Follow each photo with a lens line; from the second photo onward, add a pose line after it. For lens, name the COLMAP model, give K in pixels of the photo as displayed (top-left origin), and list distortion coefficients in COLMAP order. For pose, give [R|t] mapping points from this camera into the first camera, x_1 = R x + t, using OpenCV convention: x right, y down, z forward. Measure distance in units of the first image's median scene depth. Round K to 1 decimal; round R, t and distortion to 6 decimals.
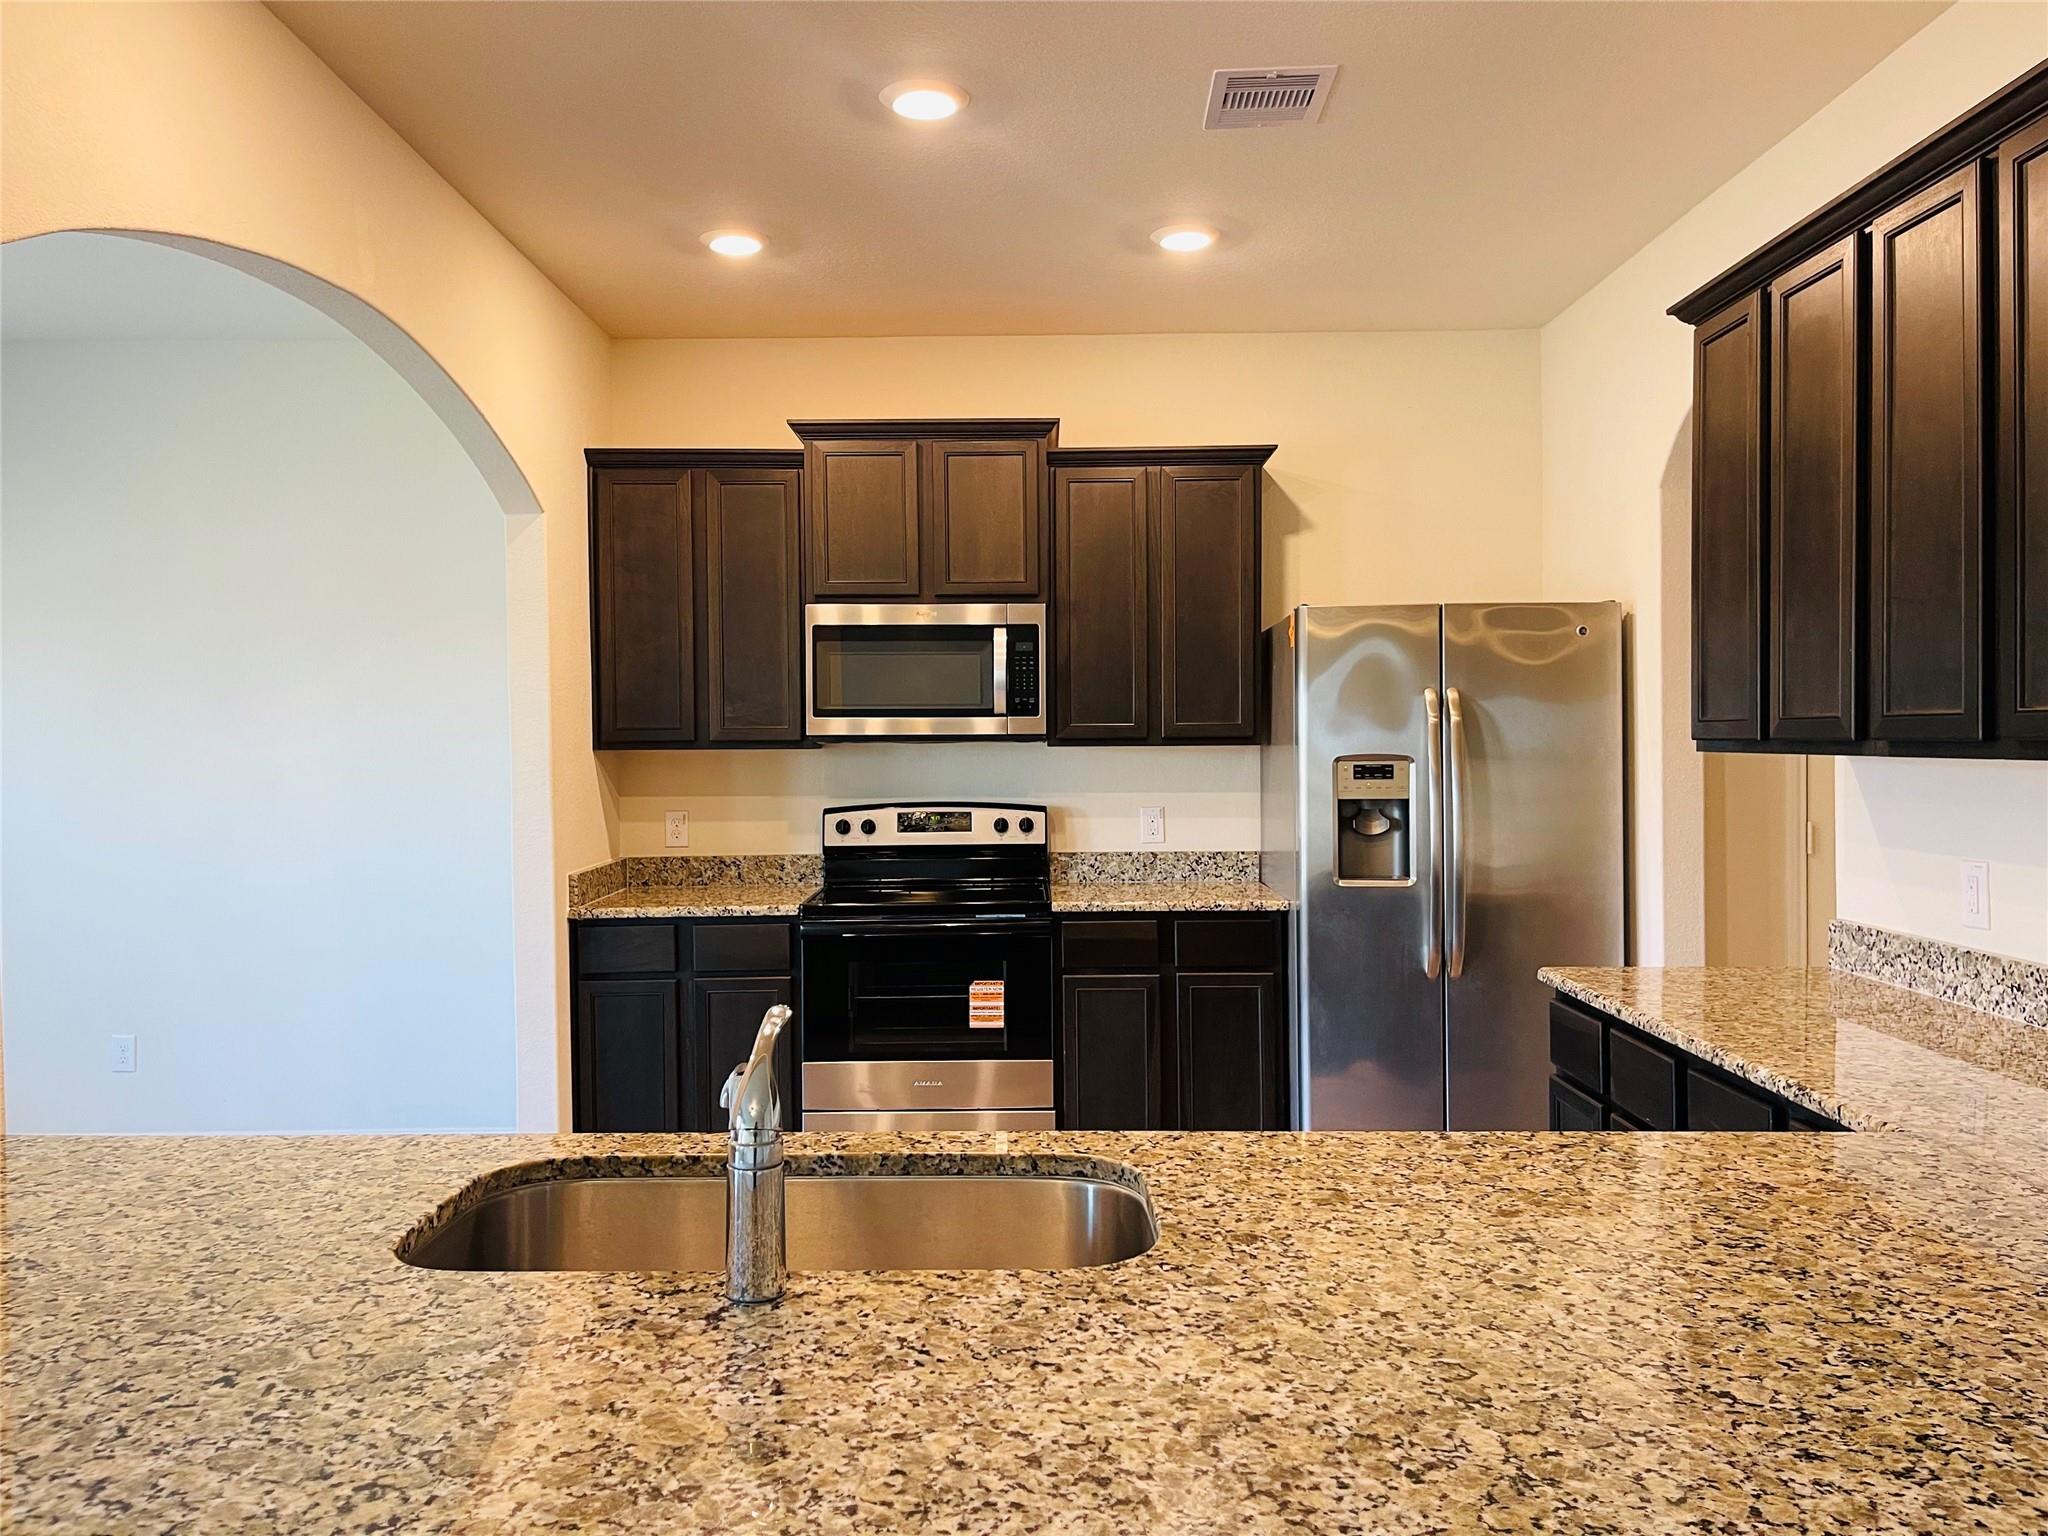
lens RADIAL K [[1542.2, 0, 1037.1], [0, 1542.2, 774.7], [0, 0, 1]] dist [0.083302, -0.101890]
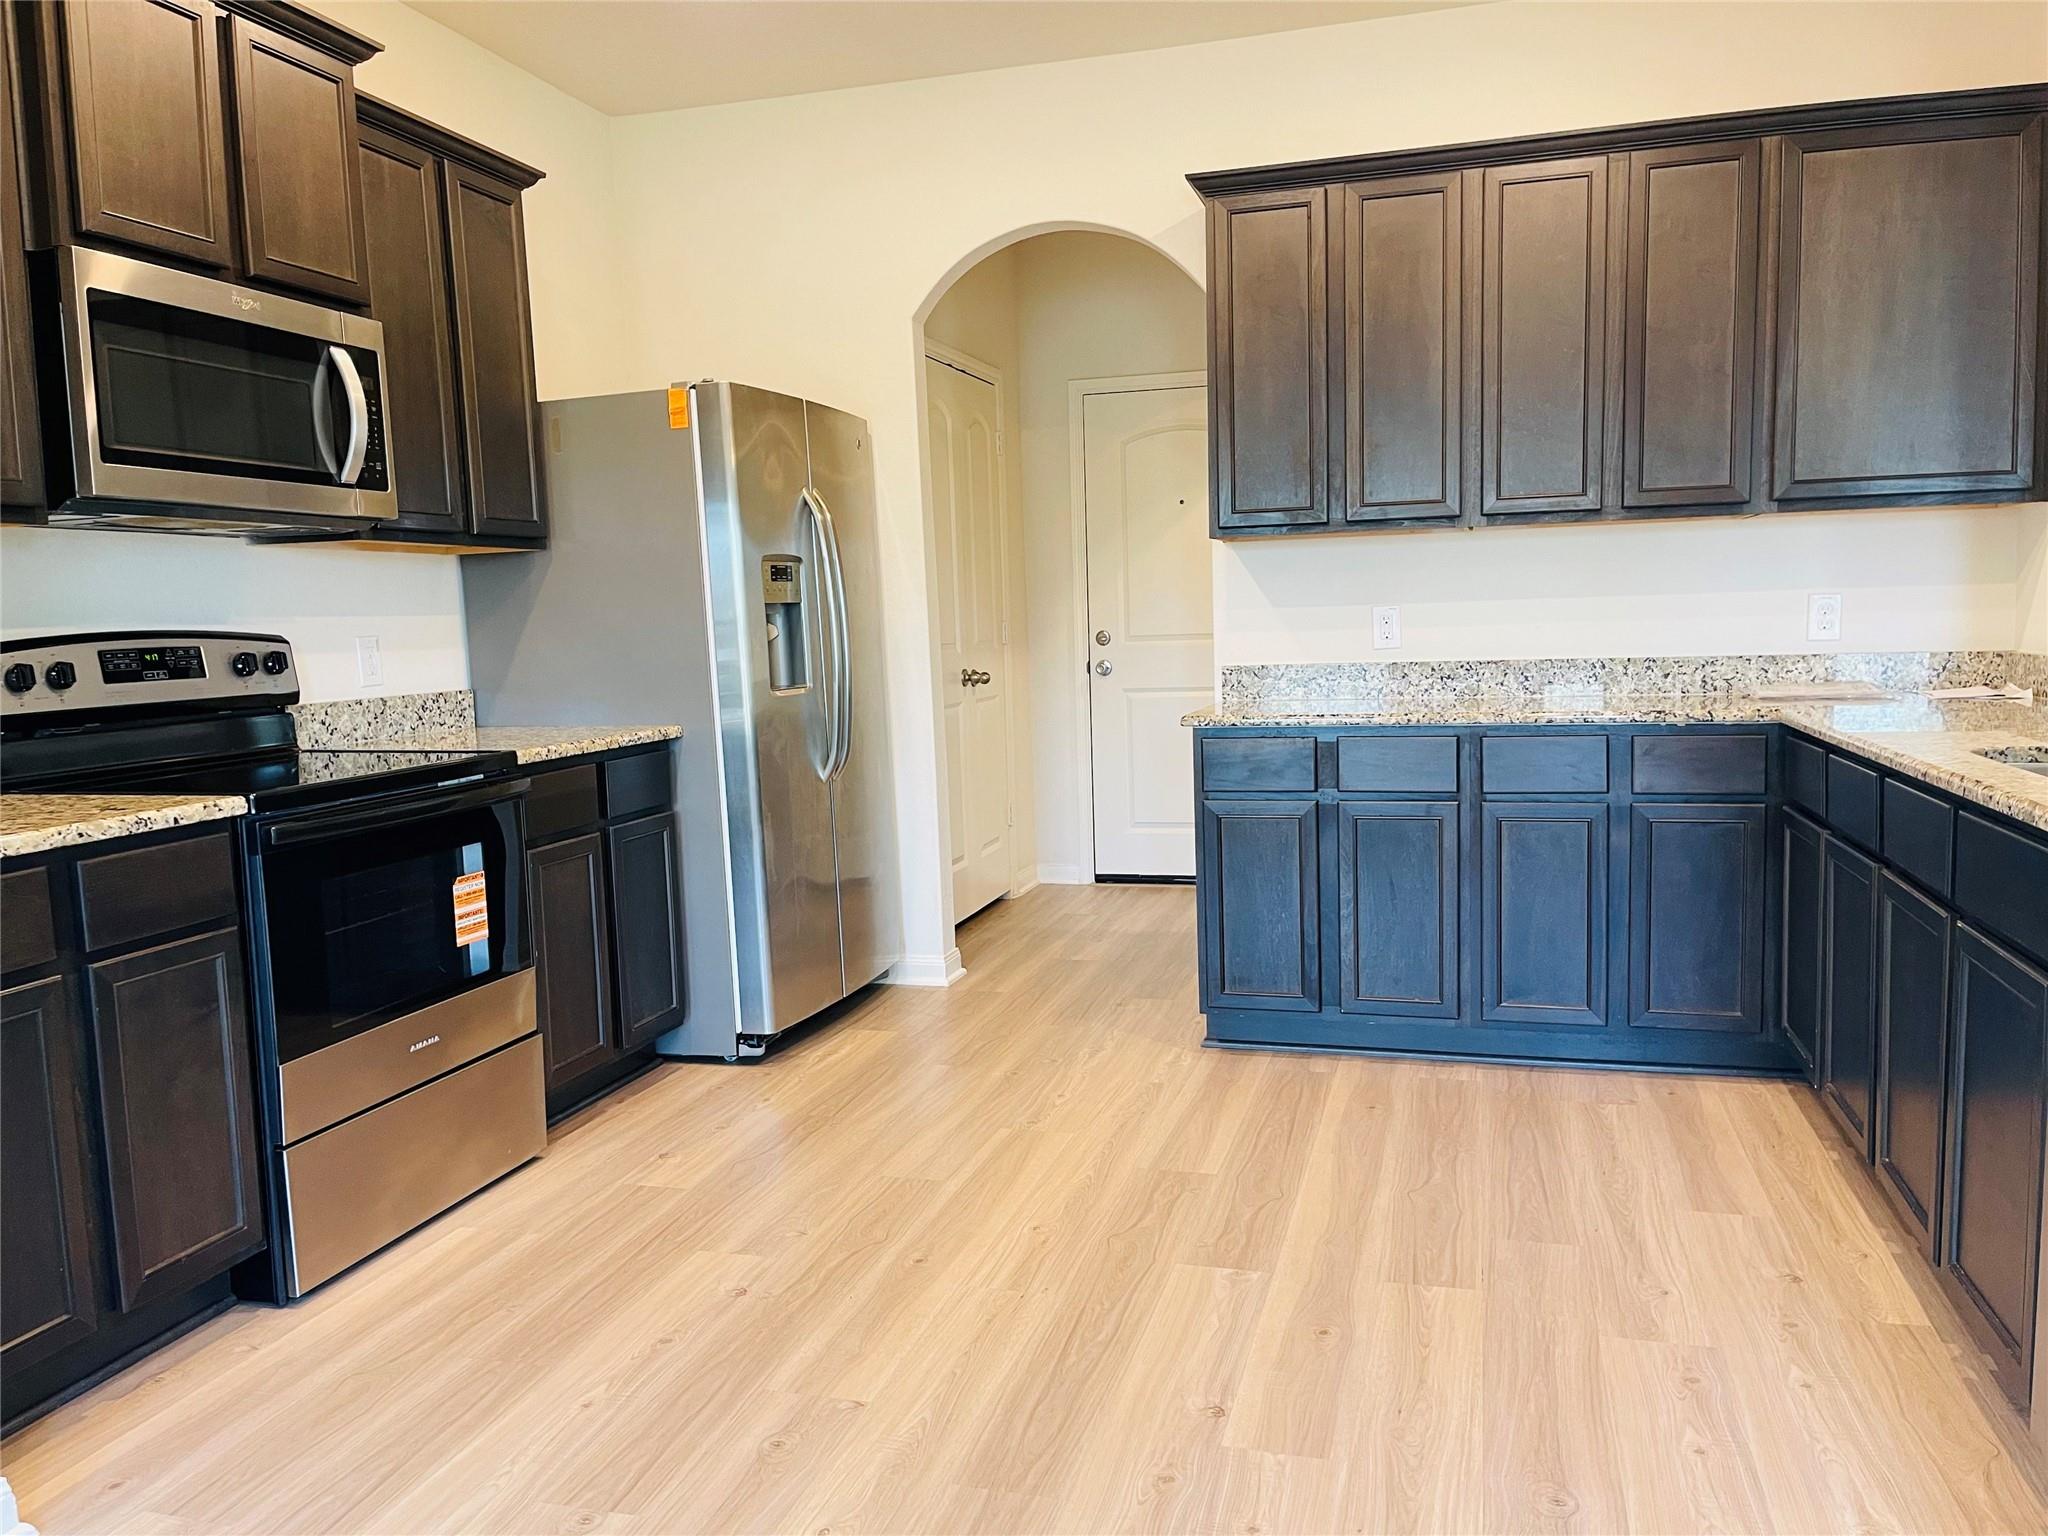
lens RADIAL K [[1542.2, 0, 1041.1], [0, 1542.2, 775.4], [0, 0, 1]] dist [0.083302, -0.101890]
pose [[0.283937, -0.103750, 0.953213, -0.575103], [0.051506, 0.994344, 0.092884, 0.036496], [-0.957459, 0.022723, 0.287675, 0.523711]]
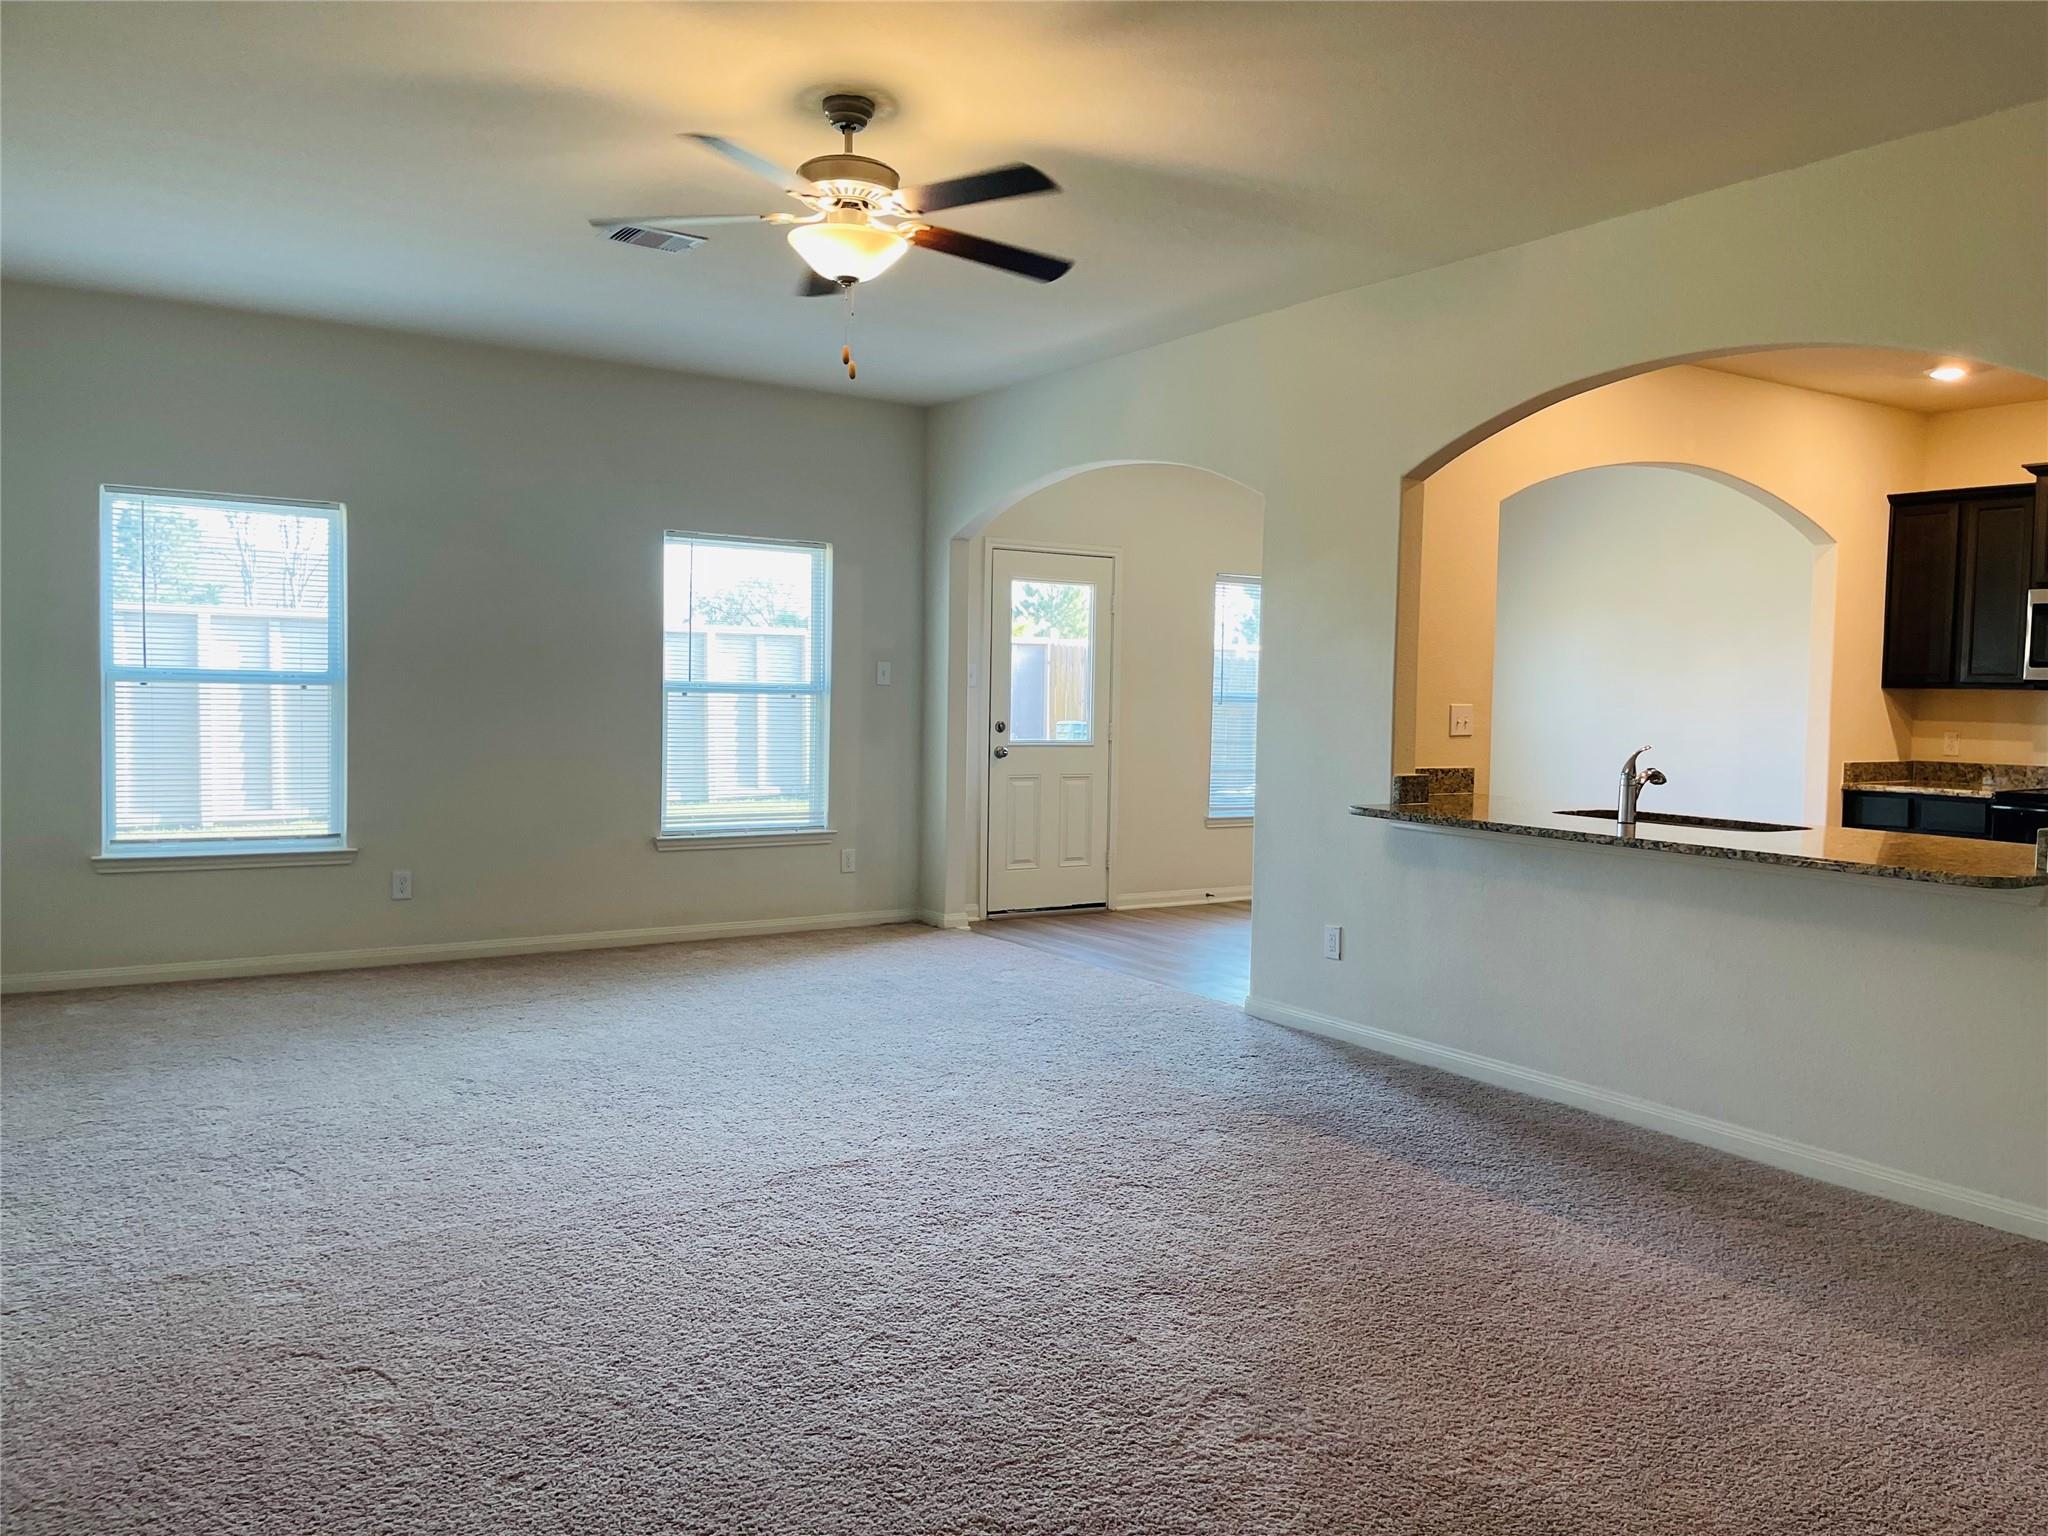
lens RADIAL K [[1542.2, 0, 1040.1], [0, 1542.2, 764.9], [0, 0, 1]] dist [0.083302, -0.101890]
pose [[0.549977, 0.057812, -0.833176, 0.567747], [-0.041962, 0.998254, 0.041568, 0.031424], [0.834125, 0.012101, 0.551443, -0.578198]]
